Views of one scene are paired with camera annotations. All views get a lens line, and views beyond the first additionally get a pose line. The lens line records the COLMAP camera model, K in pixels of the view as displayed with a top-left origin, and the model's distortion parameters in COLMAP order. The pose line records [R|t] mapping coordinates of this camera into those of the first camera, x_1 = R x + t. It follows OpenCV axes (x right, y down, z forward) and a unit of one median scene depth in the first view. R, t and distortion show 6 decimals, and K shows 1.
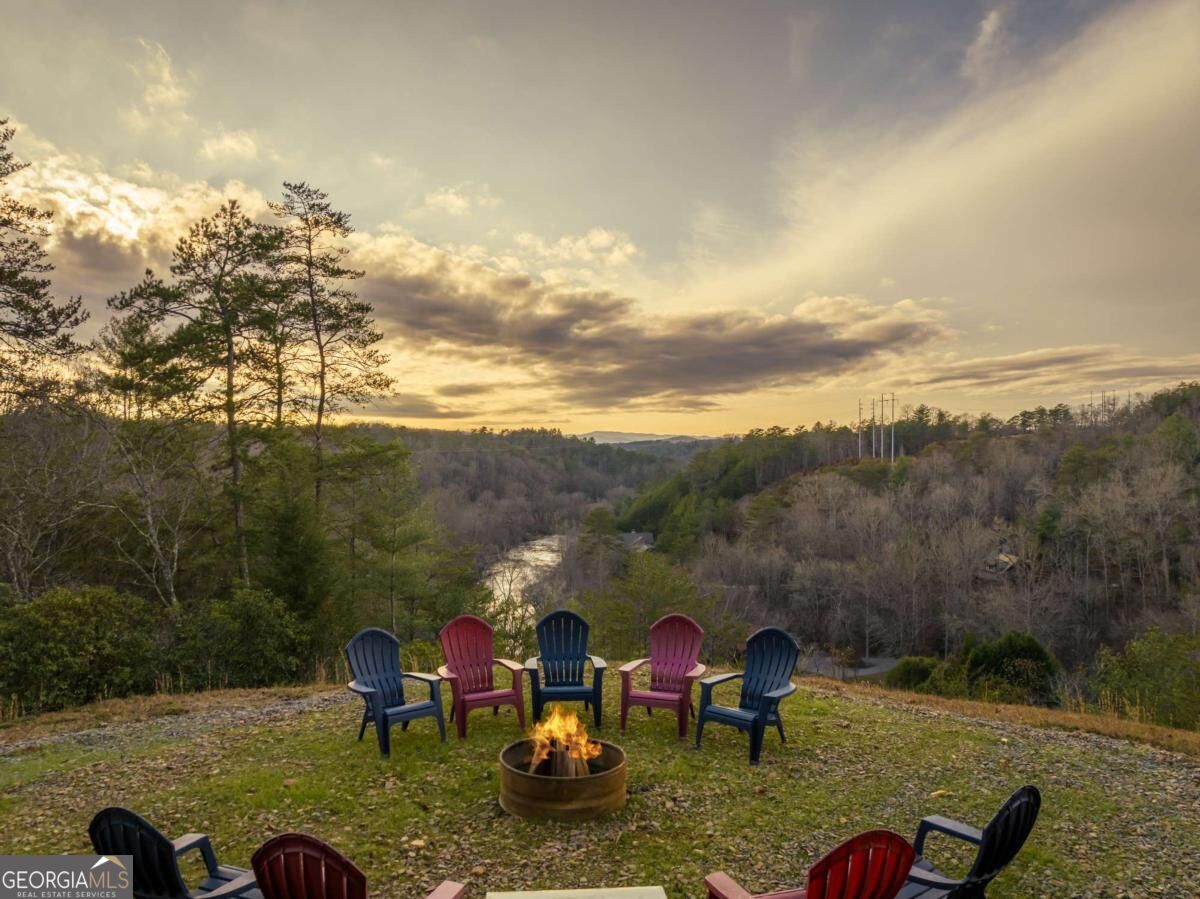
lens RADIAL K [[851.3, 0, 622.5], [0, 851.3, 461.7], [0, 0, 1]] dist [-0.035973, 0.010795]
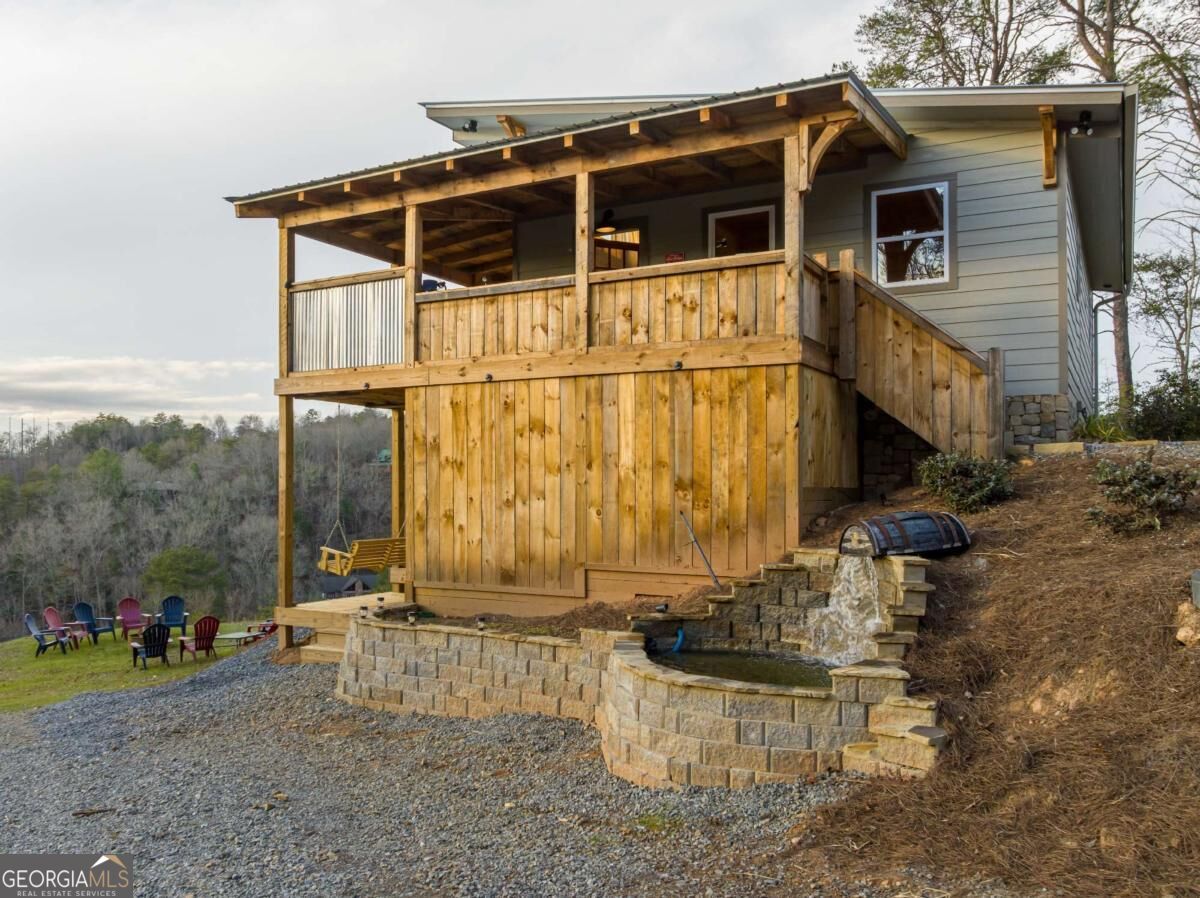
lens RADIAL K [[960.2, 0, 574.7], [0, 960.2, 492.1], [0, 0, 1]] dist [-0.024928, -0.007767]
pose [[0.488343, -0.004849, 0.872638, -0.056932], [0.005031, 0.999984, 0.002741, -0.004730], [-0.872637, 0.003052, 0.488360, -0.046680]]
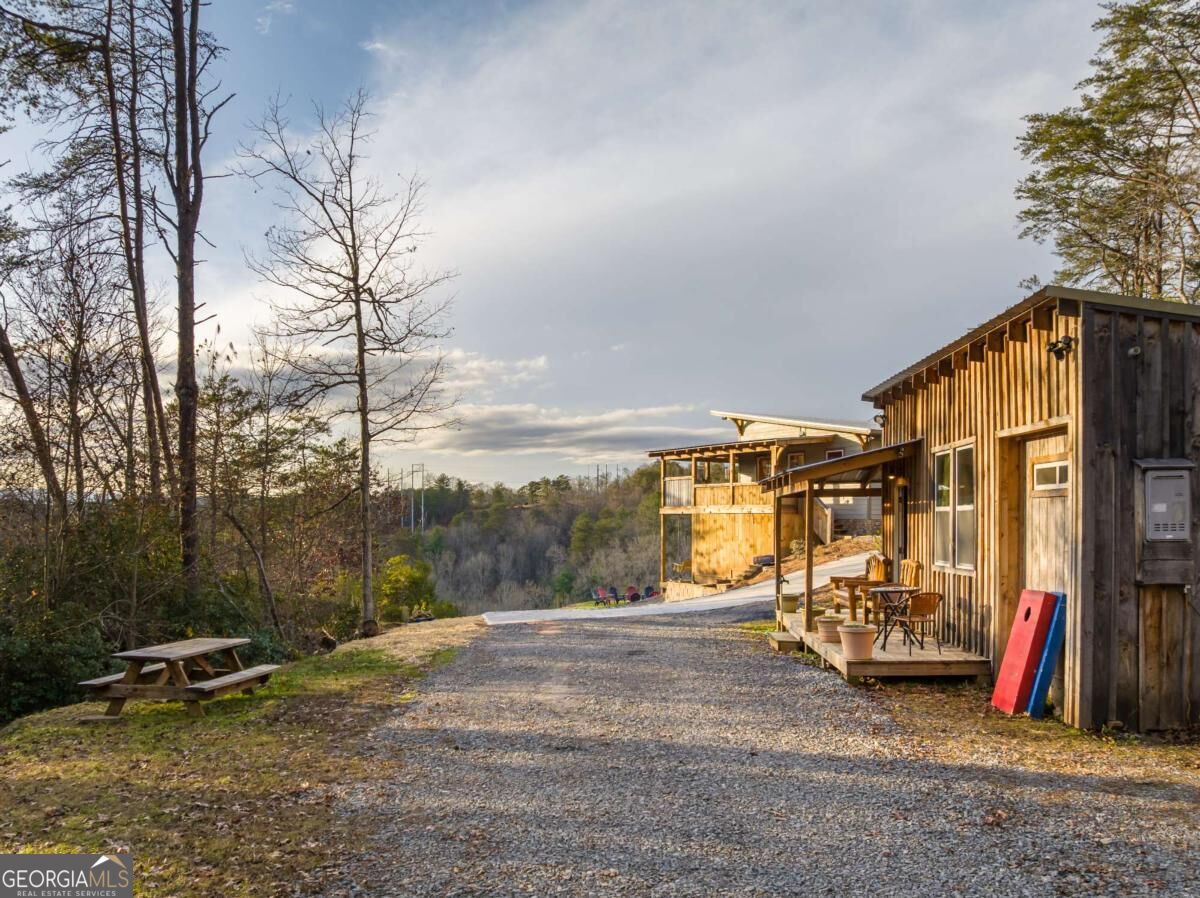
lens RADIAL K [[984.8, 0, 590.4], [0, 984.8, 514.2], [0, 0, 1]] dist [-0.027879, -0.019822]
pose [[0.864968, 0.003574, 0.501815, -0.120300], [0.001918, 0.999944, -0.010426, -0.008618], [-0.501824, 0.009981, 0.864912, -0.157744]]
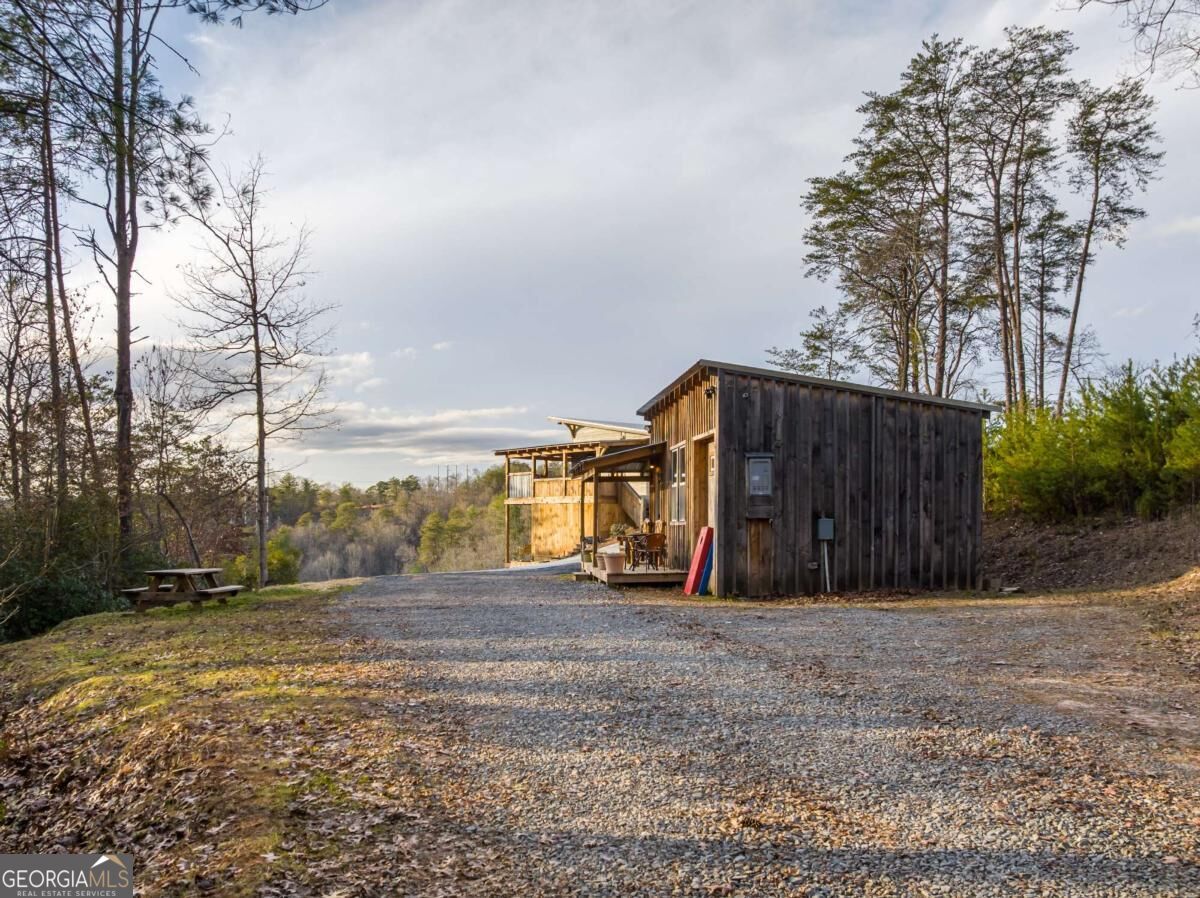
lens RADIAL K [[984.8, 0, 594.7], [0, 984.8, 515.4], [0, 0, 1]] dist [-0.027879, -0.019822]
pose [[0.776256, 0.005600, 0.630393, -0.136837], [0.001478, 0.999942, -0.010703, -0.005784], [-0.630416, 0.009240, 0.776203, -0.184296]]
